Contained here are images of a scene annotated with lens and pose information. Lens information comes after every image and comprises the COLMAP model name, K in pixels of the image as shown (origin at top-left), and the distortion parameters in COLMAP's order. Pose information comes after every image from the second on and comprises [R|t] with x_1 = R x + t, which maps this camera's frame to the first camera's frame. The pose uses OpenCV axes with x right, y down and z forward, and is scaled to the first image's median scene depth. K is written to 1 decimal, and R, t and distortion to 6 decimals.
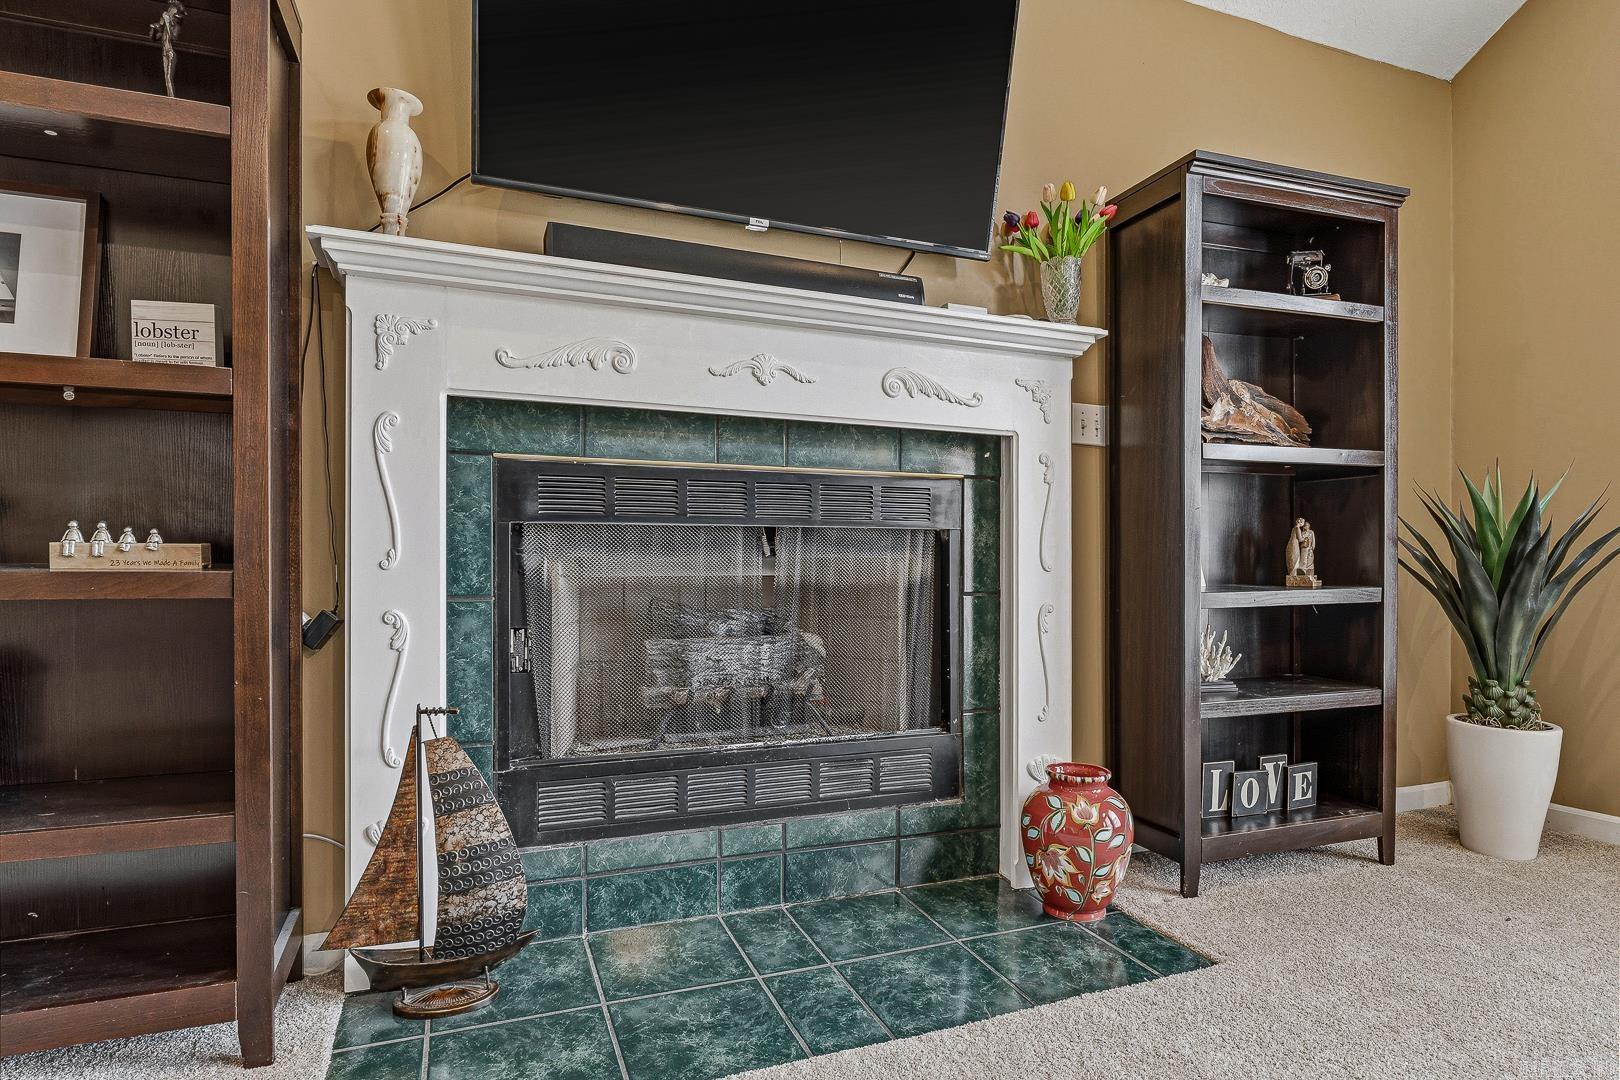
lens RADIAL K [[890.5, 0, 813.1], [0, 890.5, 575.0], [0, 0, 1]] dist [-0.001037, -0.000007]
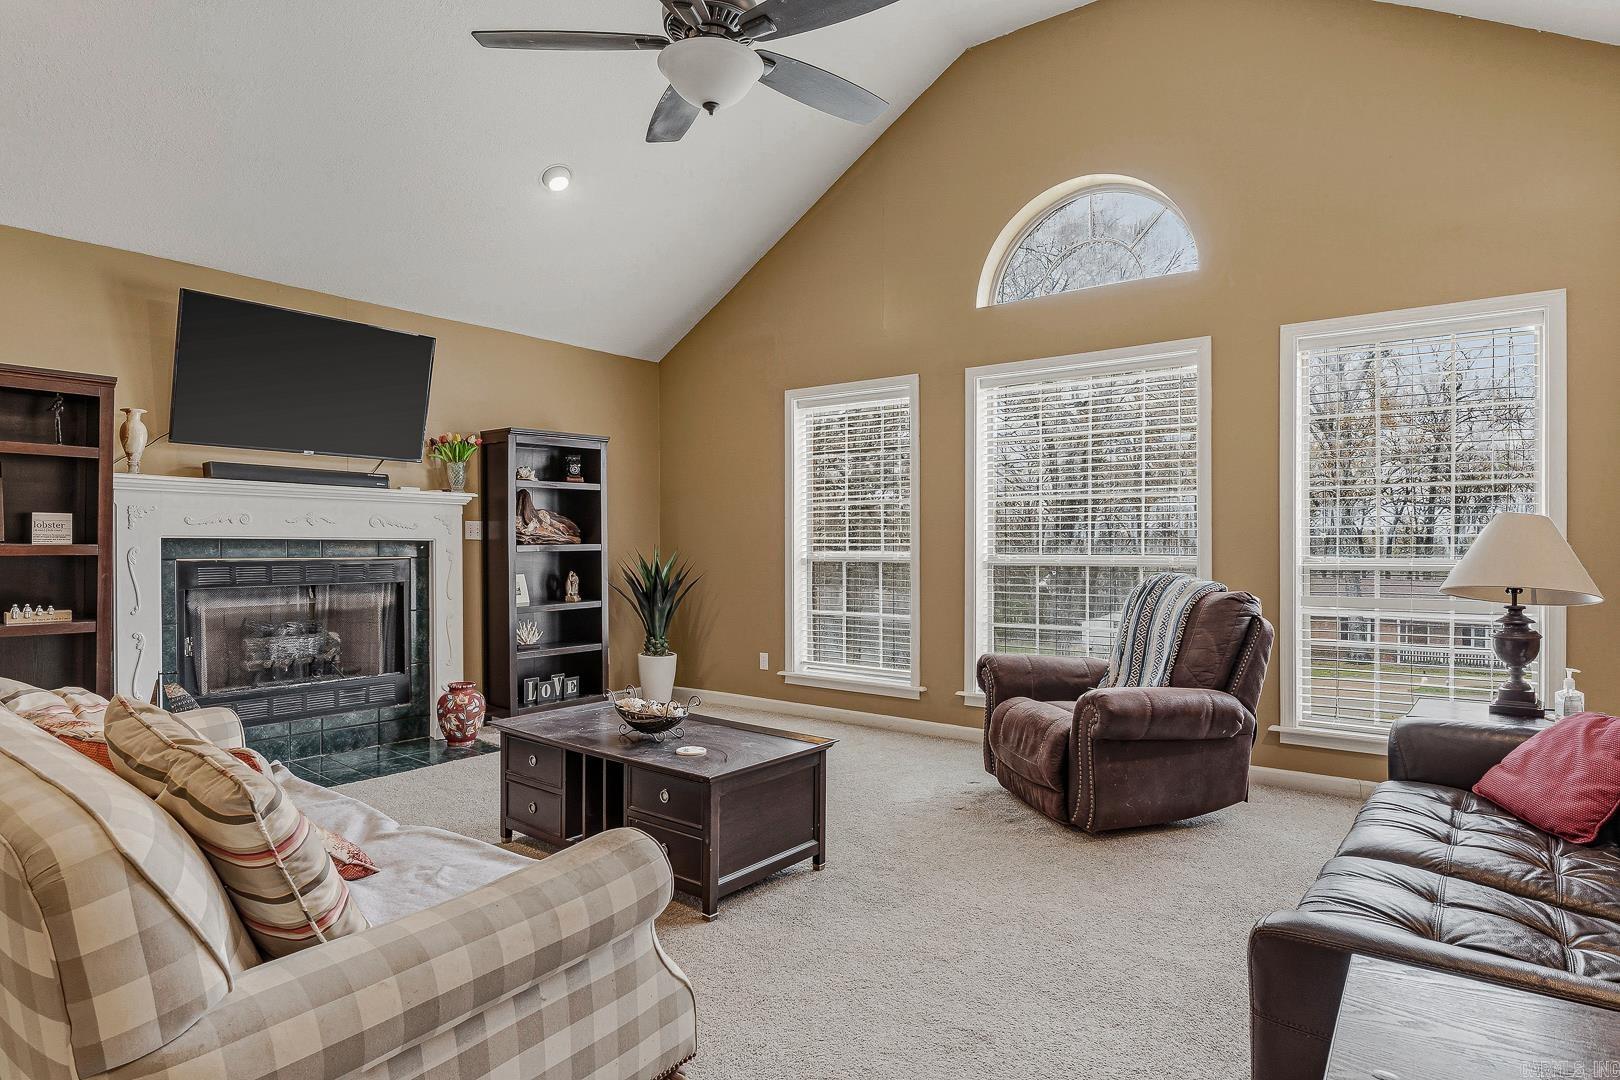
lens RADIAL K [[893.4, 0, 812.1], [0, 893.4, 552.7], [0, 0, 1]] dist [-0.004174, -0.001076]
pose [[0.859550, -0.005942, 0.511017, -0.113802], [0.007601, 0.999970, -0.001159, -0.119918], [-0.510995, 0.004880, 0.859570, -1.505907]]
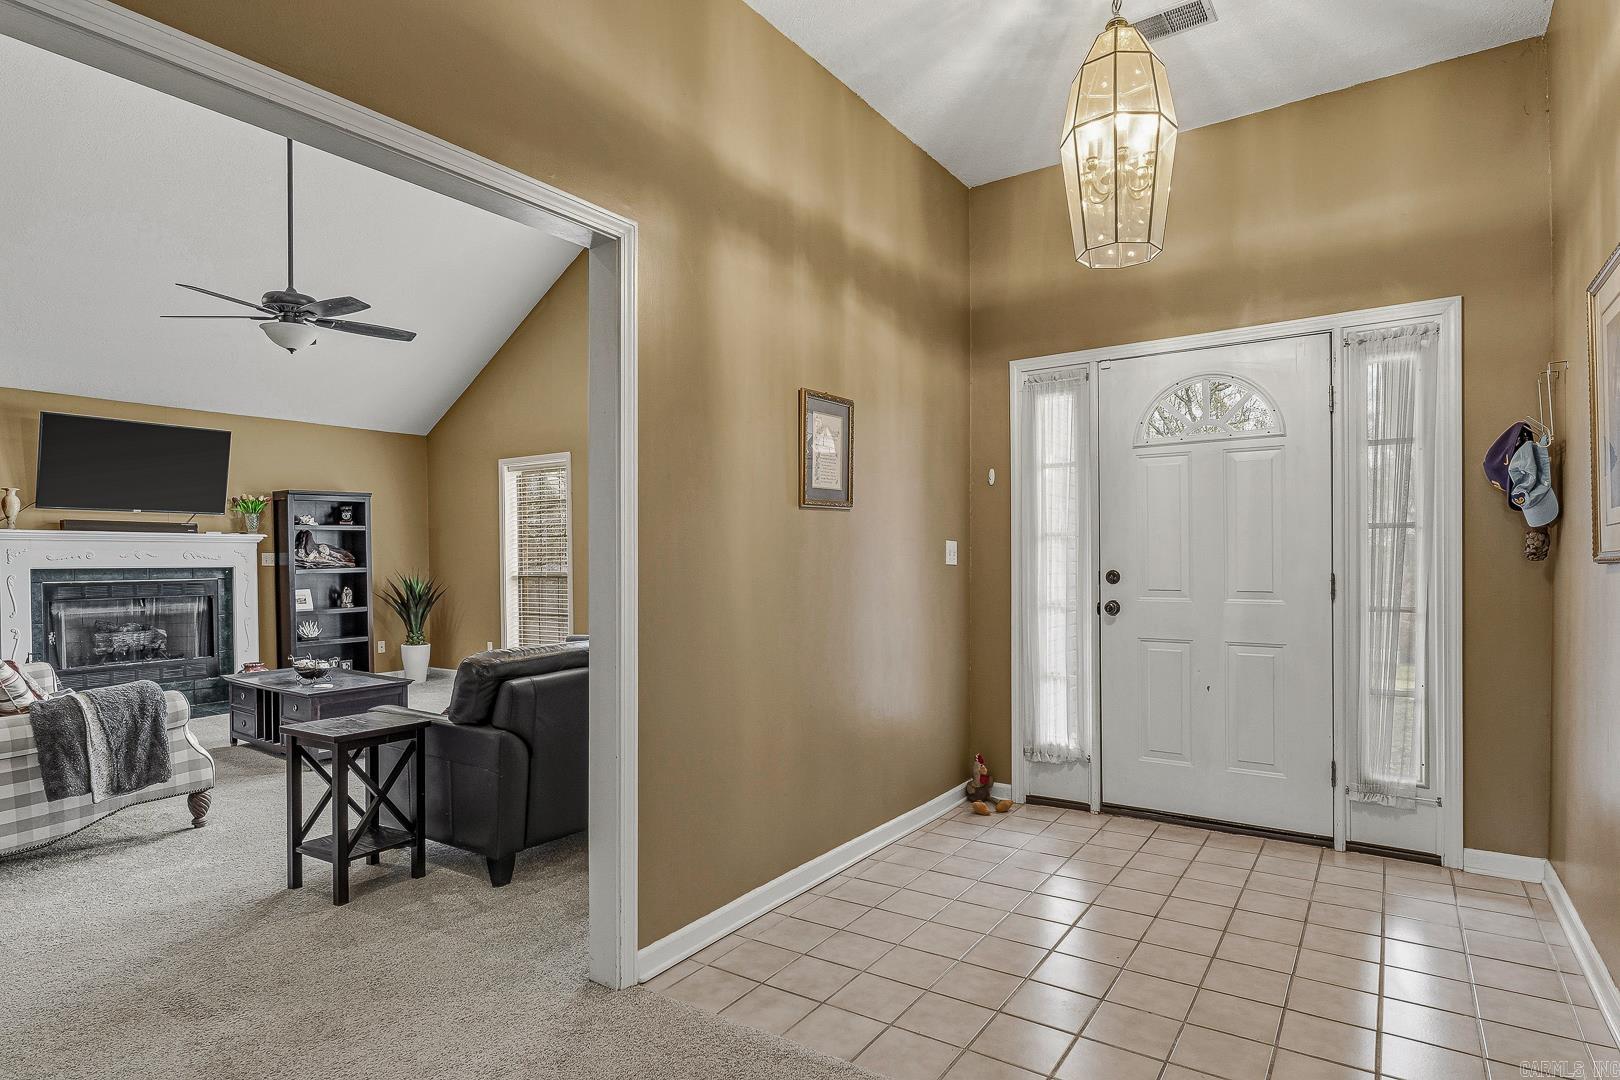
lens RADIAL K [[857.1, 0, 807.3], [0, 857.1, 563.4], [0, 0, 1]] dist [-0.001526, -0.000097]
pose [[0.834192, -0.014975, 0.551270, 0.256938], [0.019435, 0.999809, -0.002252, -0.125923], [-0.551131, 0.012593, 0.834324, -3.009590]]
